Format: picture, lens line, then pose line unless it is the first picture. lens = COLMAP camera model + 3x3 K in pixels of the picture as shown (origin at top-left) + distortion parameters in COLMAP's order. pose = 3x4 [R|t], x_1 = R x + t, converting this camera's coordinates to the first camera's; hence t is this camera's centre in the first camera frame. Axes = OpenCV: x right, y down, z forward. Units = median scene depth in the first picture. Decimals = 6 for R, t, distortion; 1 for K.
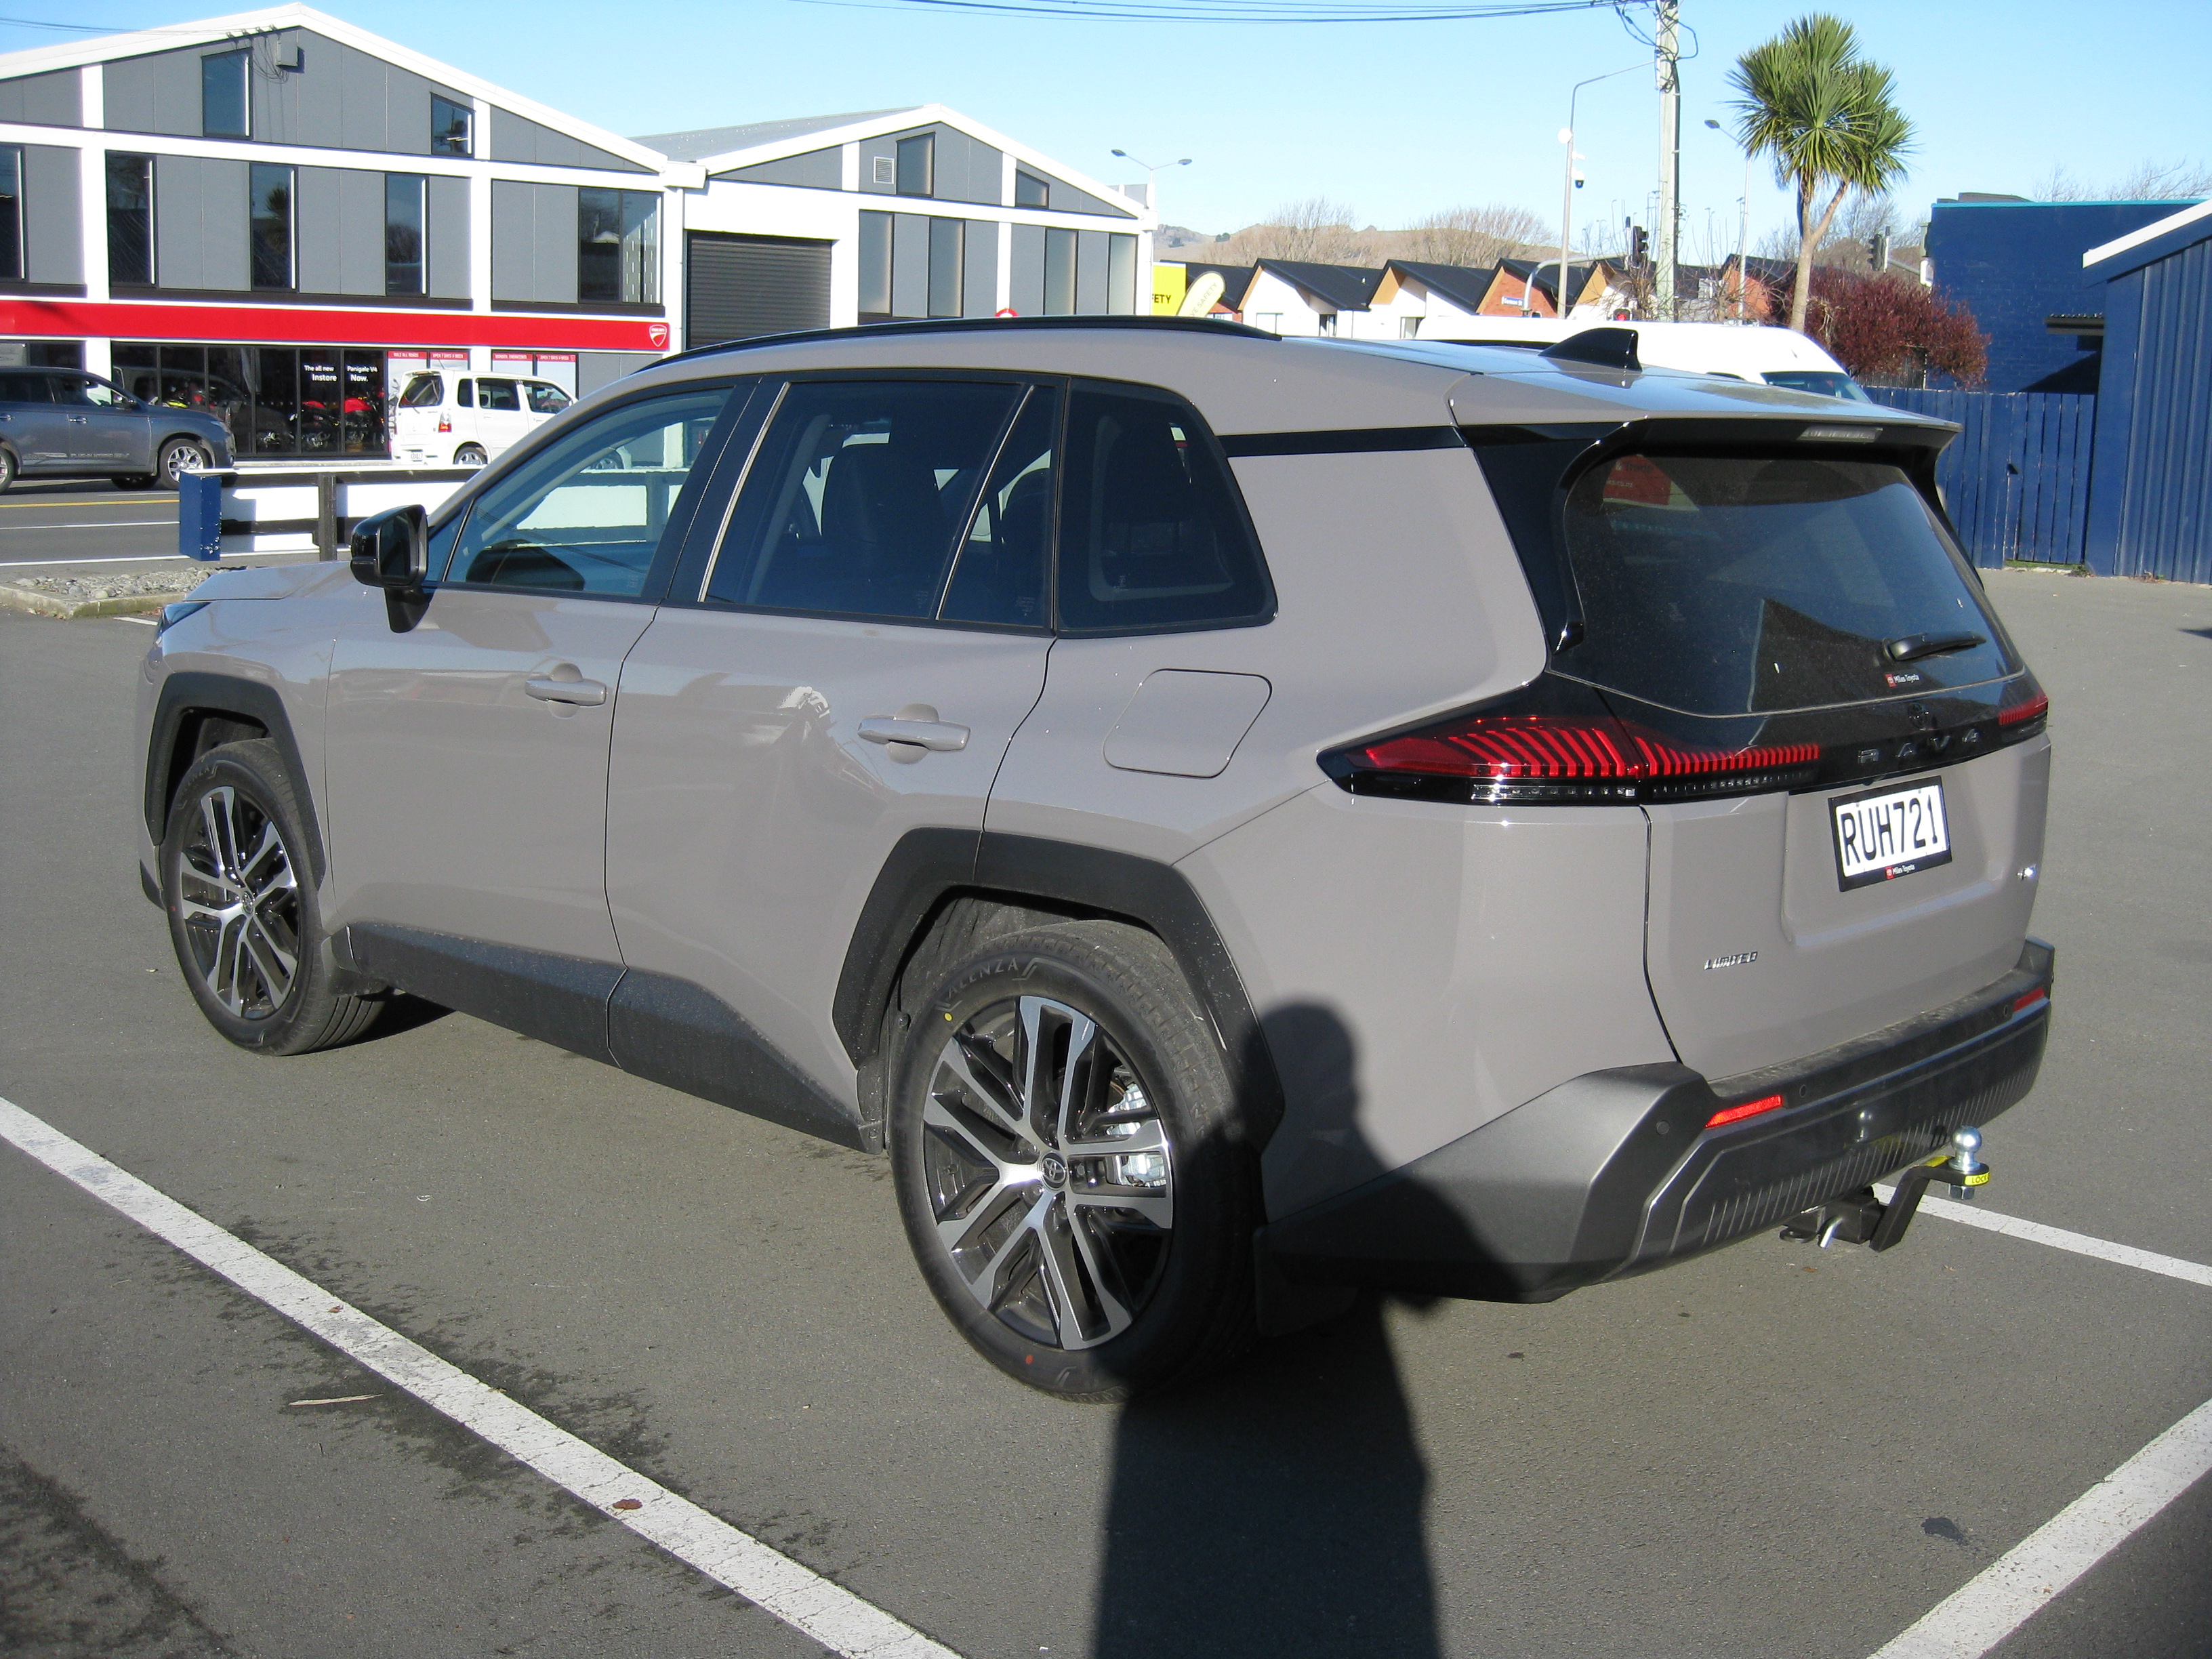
lens RADIAL K [[2449.8, 0, 1139.1], [0, 2449.8, 834.8], [0, 0, 1]] dist [-0.182903, 0.166960]
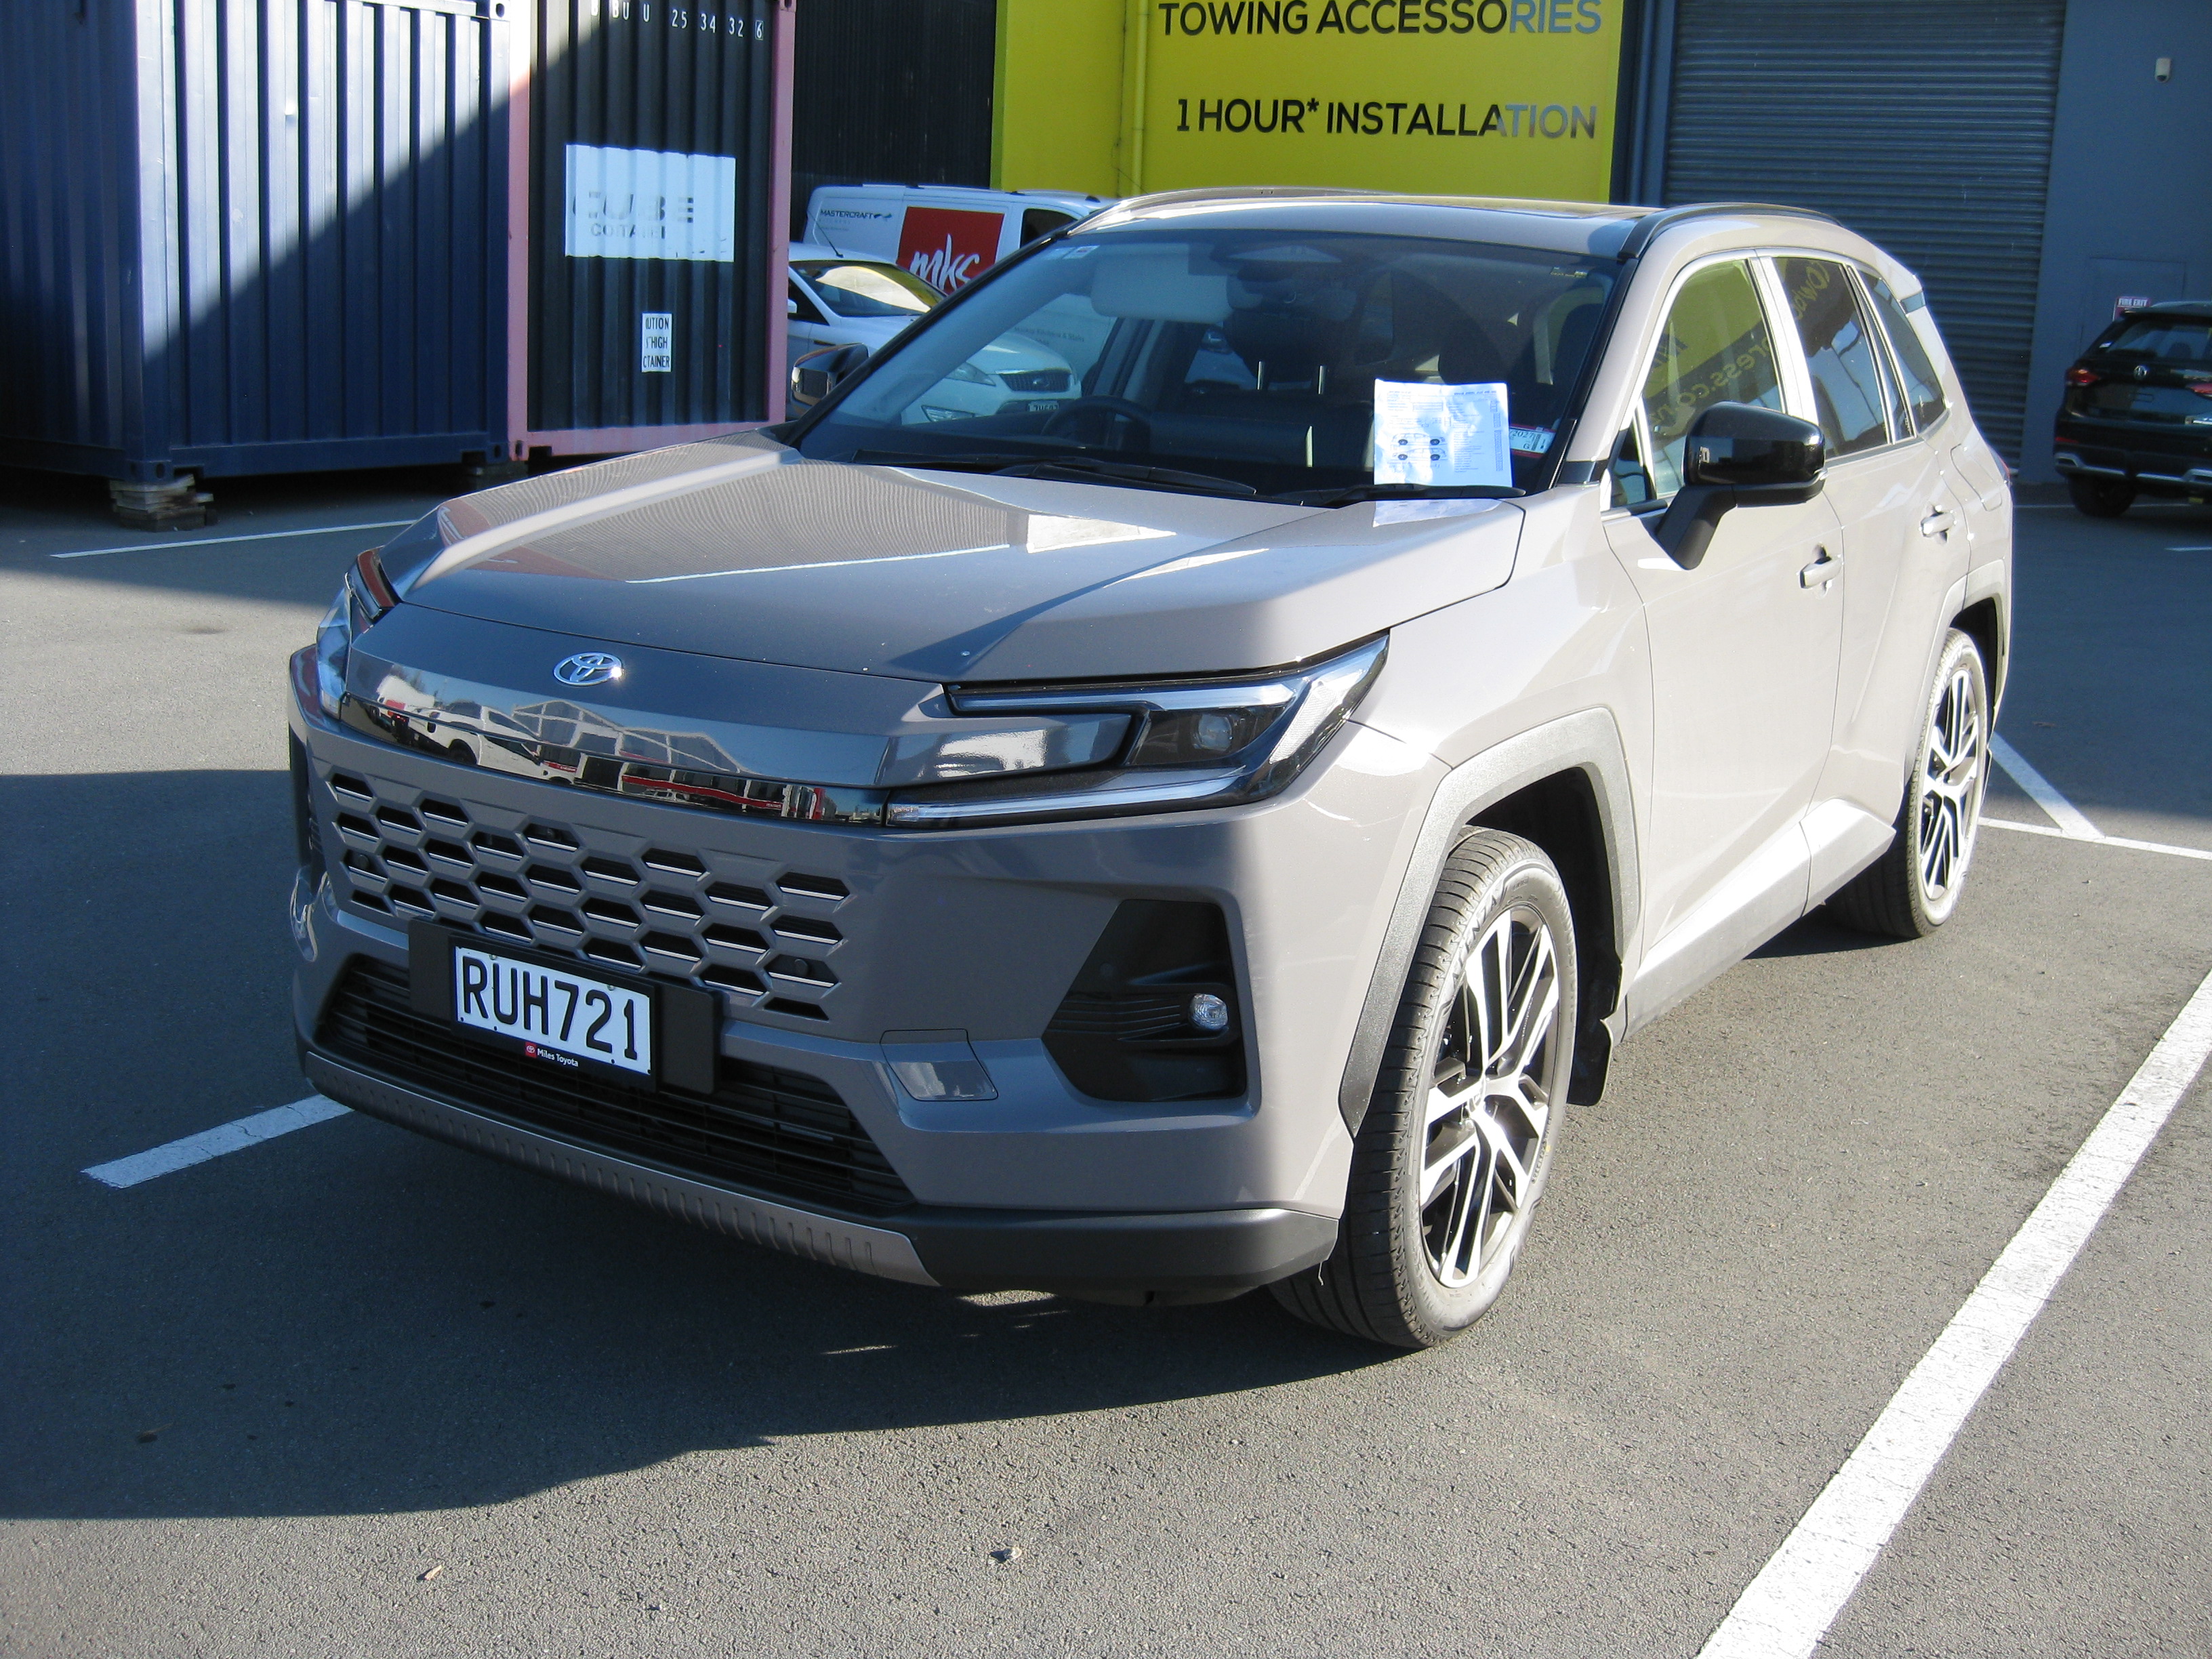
lens RADIAL K [[2449.8, 0, 1139.1], [0, 2449.8, 834.8], [0, 0, 1]] dist [-0.182903, 0.166960]
pose [[-0.195605, -0.262060, 0.945020, -1.136098], [0.137041, 0.946876, 0.290940, -0.286454], [-0.971060, 0.186416, -0.149301, 1.413034]]
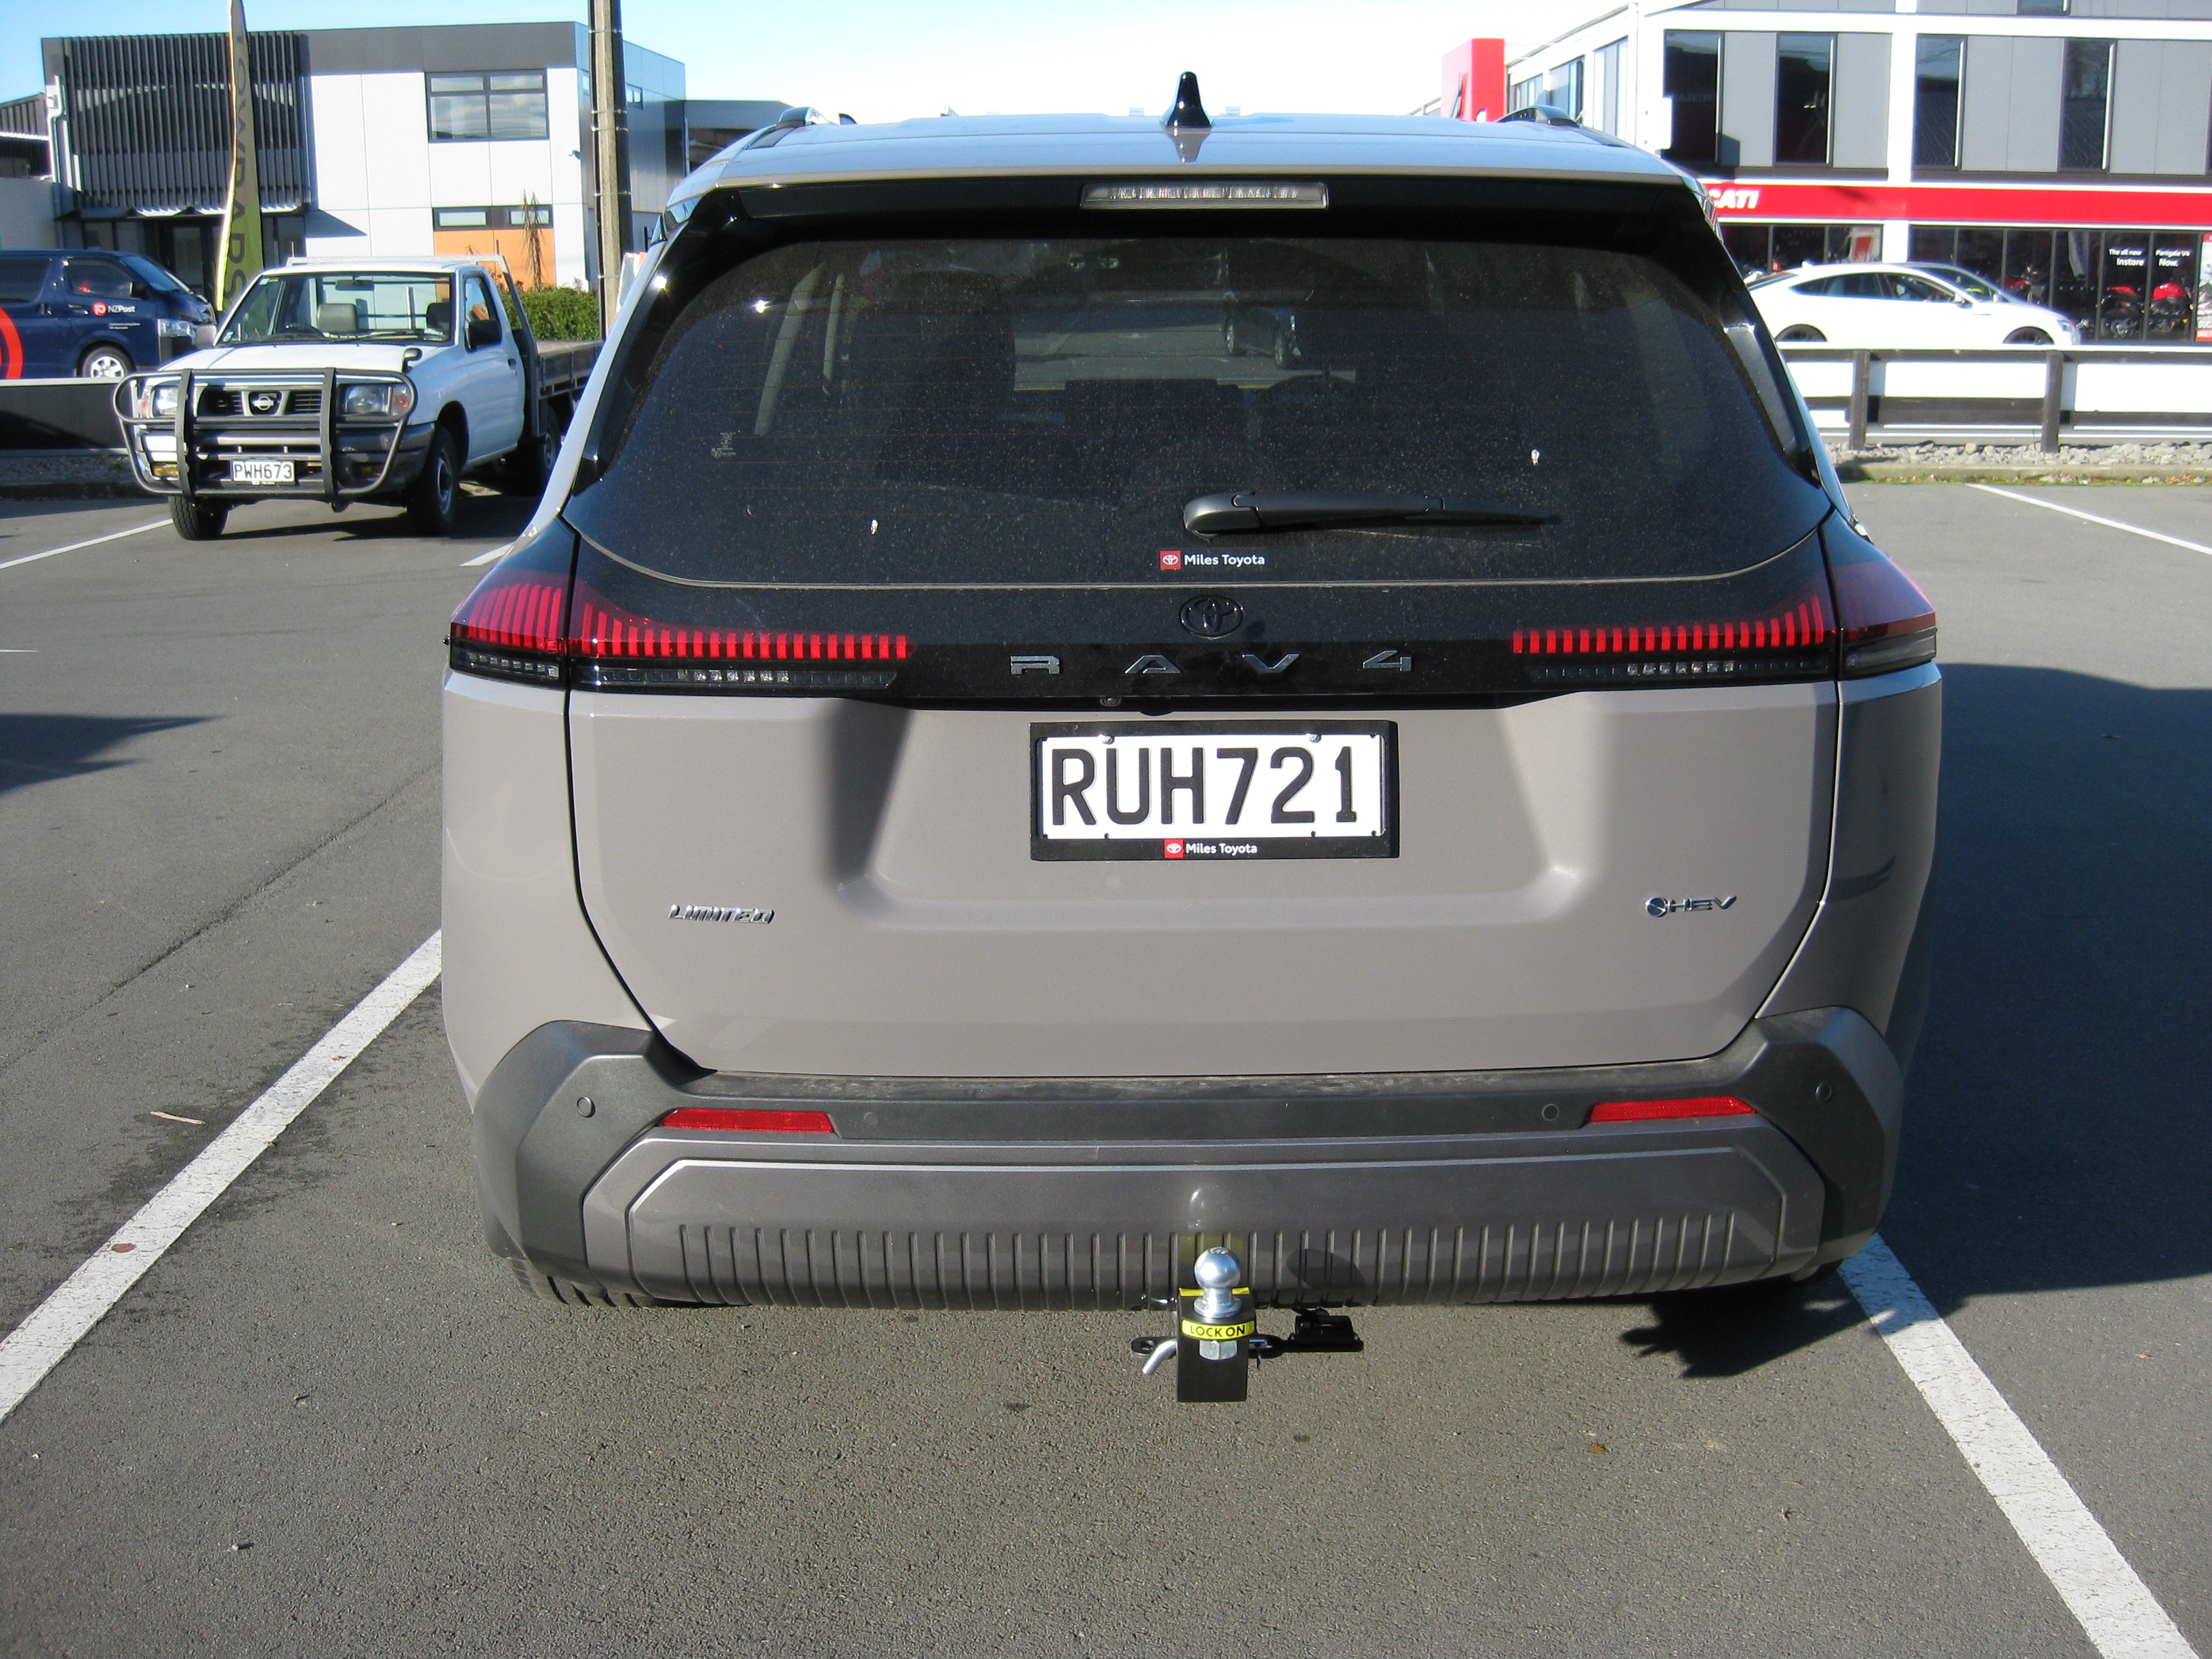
lens RADIAL K [[2449.8, 0, 1139.1], [0, 2449.8, 834.8], [0, 0, 1]] dist [-0.182903, 0.166960]
pose [[0.703371, 0.133261, -0.698220, 0.615487], [-0.102432, 0.991019, 0.085957, -0.036054], [0.703404, 0.011060, 0.710705, 0.401600]]
